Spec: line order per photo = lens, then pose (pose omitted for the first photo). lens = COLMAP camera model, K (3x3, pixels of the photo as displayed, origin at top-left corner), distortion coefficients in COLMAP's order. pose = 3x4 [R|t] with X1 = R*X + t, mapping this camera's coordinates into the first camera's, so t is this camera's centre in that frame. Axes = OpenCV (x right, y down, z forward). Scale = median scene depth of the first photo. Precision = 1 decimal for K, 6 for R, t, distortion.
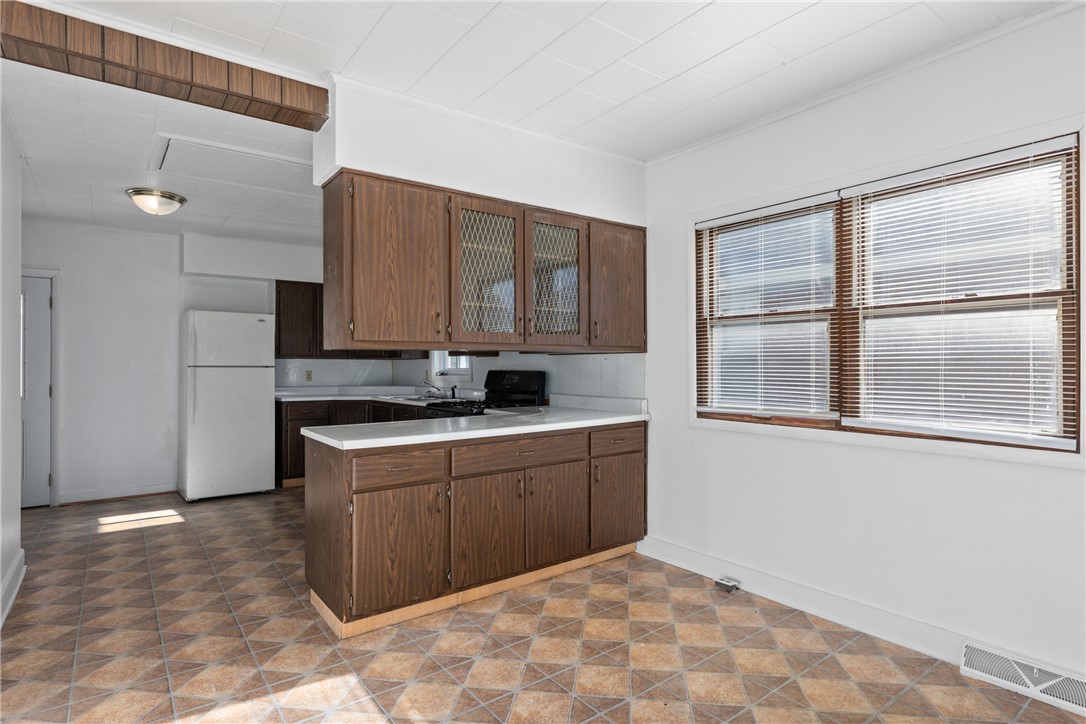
lens RADIAL K [[564.5, 0, 546.5], [0, 564.5, 359.7], [0, 0, 1]] dist [-0.017887, 0.001539]
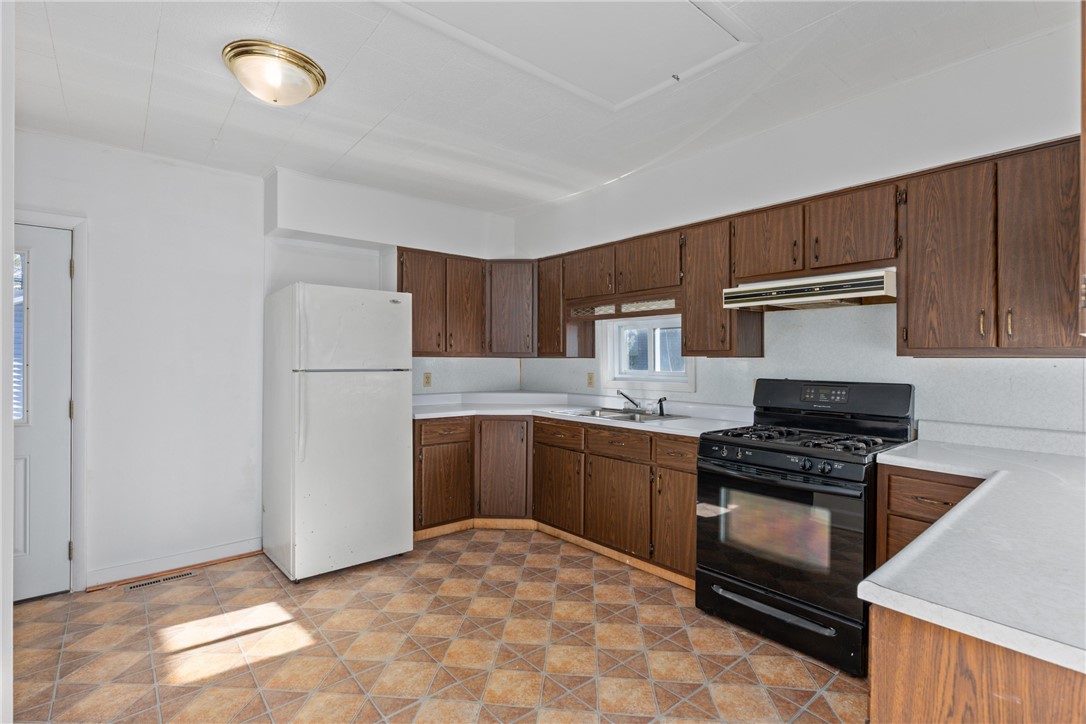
lens RADIAL K [[523.6, 0, 527.2], [0, 523.6, 359.8], [0, 0, 1]] dist [0.020170, -0.000728]
pose [[0.999857, 0.002850, 0.016656, -0.353174], [-0.002889, 0.999993, 0.002317, -0.000800], [-0.016649, -0.002364, 0.999859, 0.358234]]
